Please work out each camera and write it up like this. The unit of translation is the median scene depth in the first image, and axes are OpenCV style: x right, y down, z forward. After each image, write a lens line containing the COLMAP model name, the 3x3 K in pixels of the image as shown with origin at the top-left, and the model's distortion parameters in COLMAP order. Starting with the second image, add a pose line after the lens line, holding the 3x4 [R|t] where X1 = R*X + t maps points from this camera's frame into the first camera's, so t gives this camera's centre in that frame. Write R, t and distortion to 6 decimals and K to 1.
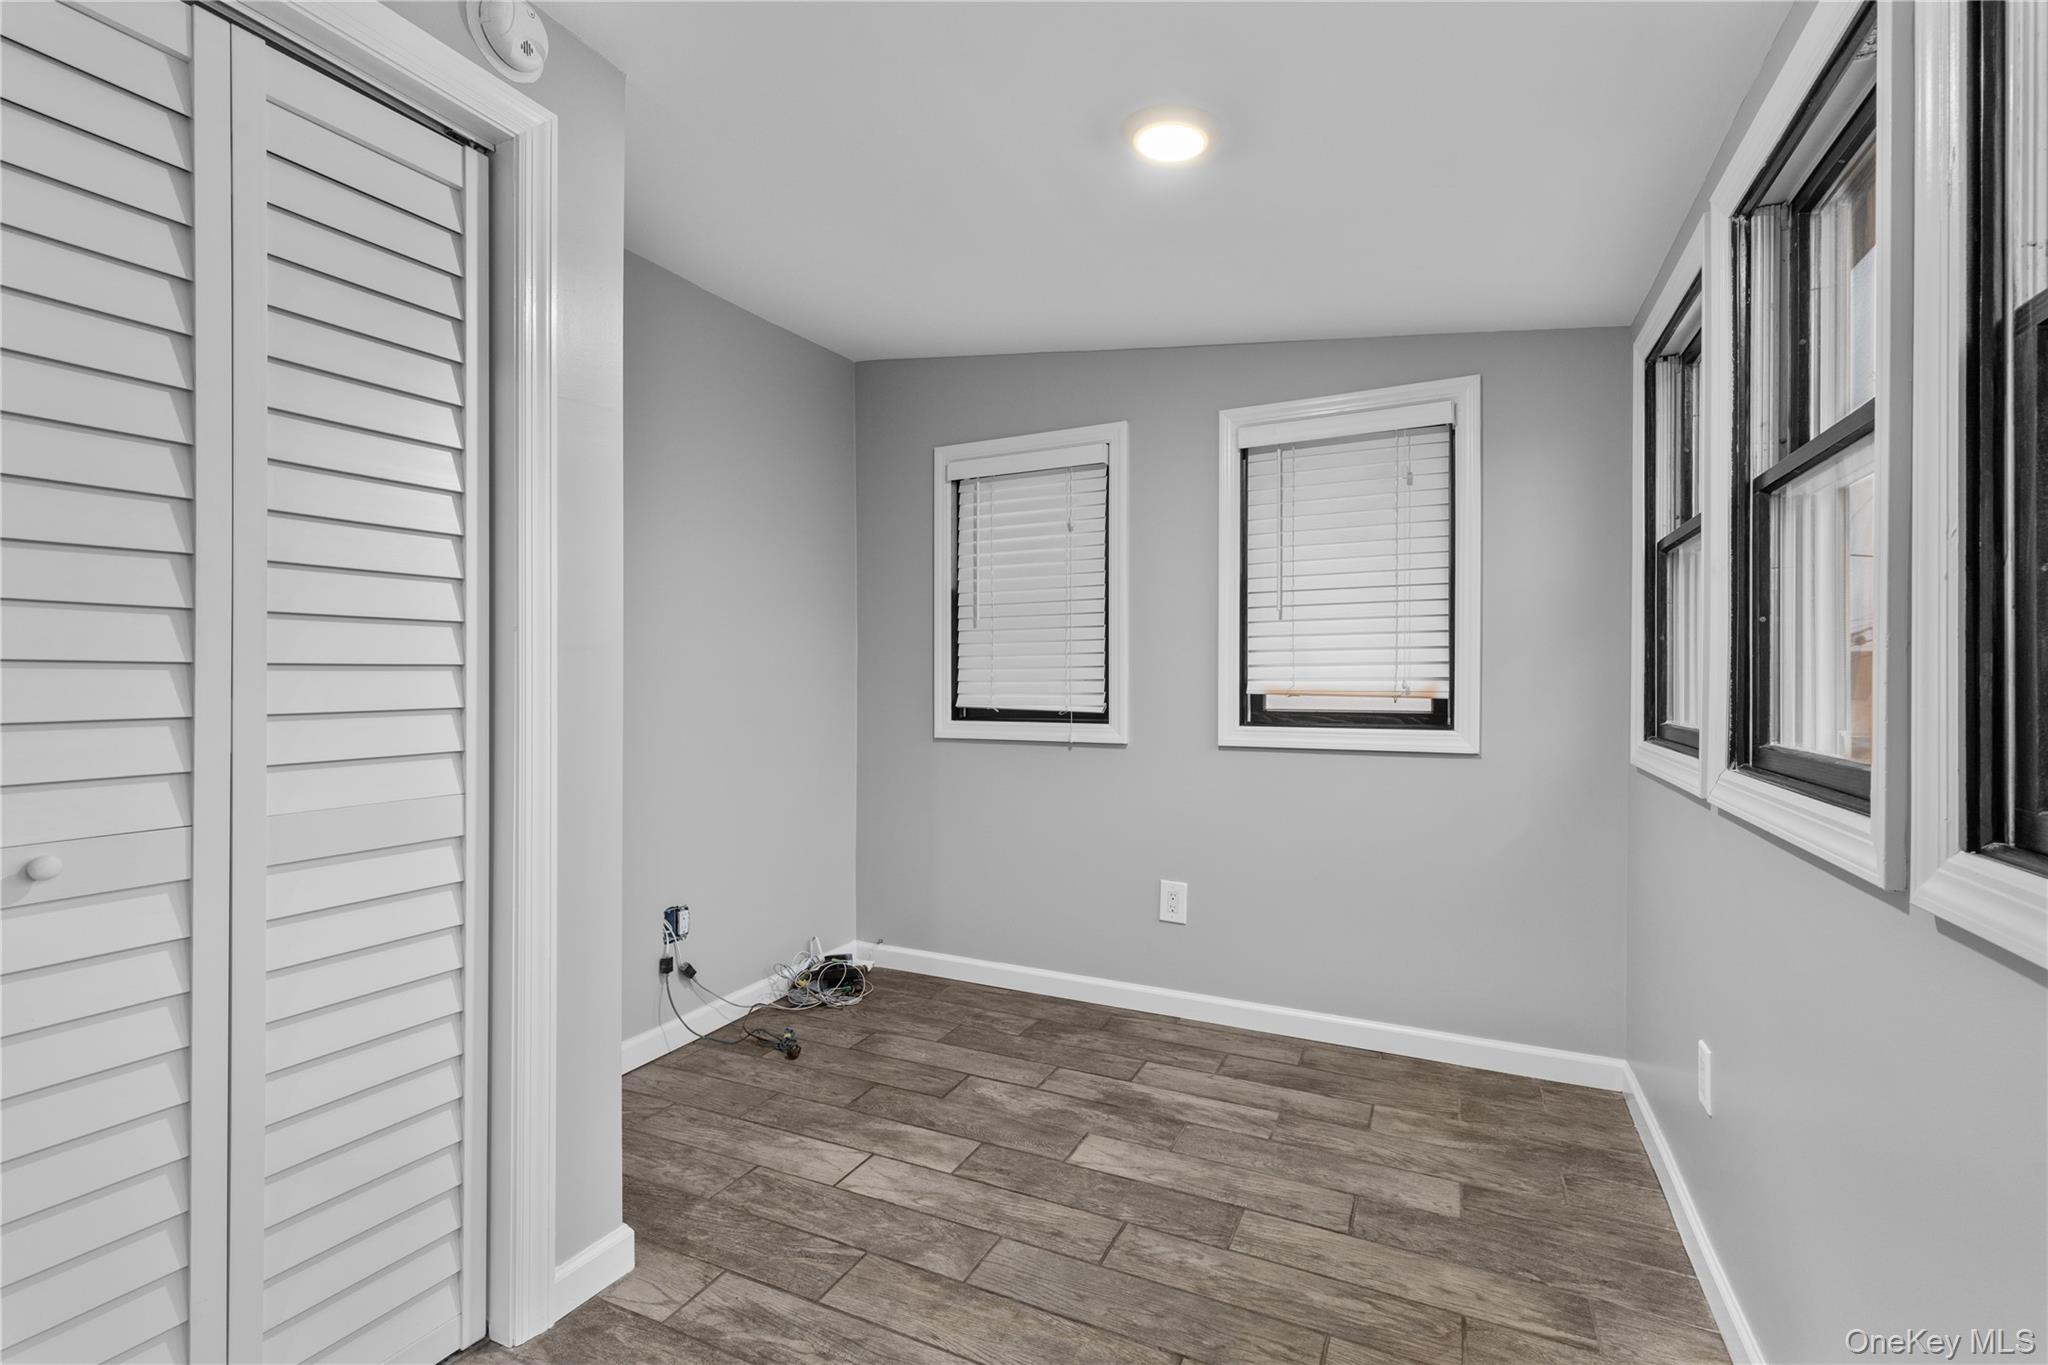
lens RADIAL K [[909.1, 0, 1014.1], [0, 909.1, 674.5], [0, 0, 1]] dist [-0.004178, -0.000200]
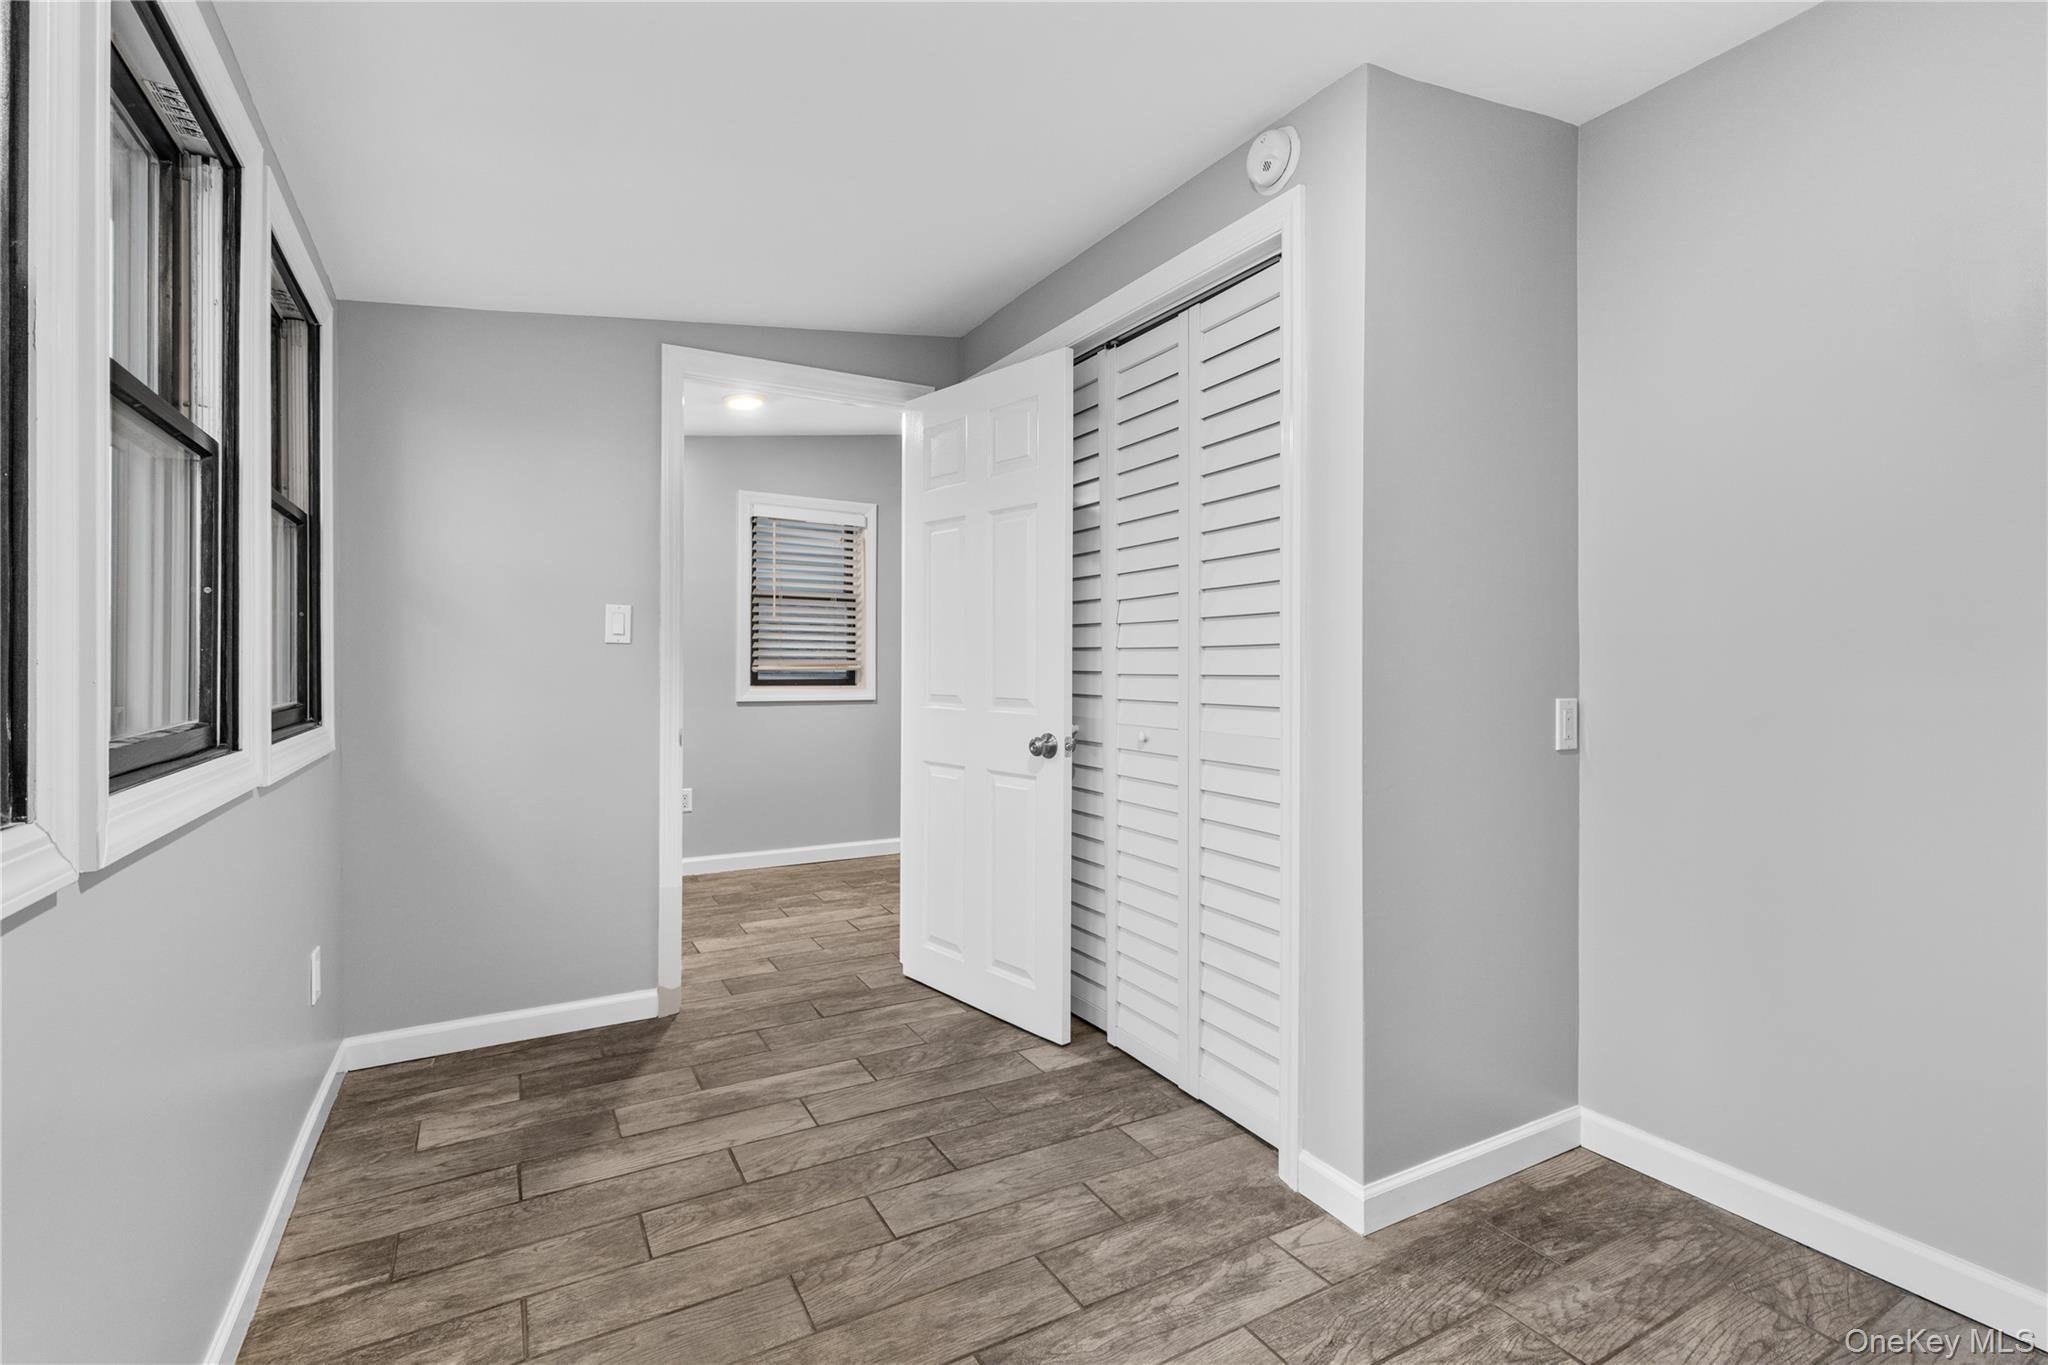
lens RADIAL K [[909.1, 0, 1014.6], [0, 909.1, 683.7], [0, 0, 1]] dist [-0.004178, -0.000200]
pose [[-0.588193, 0.006238, -0.808696, 0.657080], [0.002285, 0.999979, 0.006051, 0.036470], [0.808717, 0.001711, -0.588195, 1.356240]]
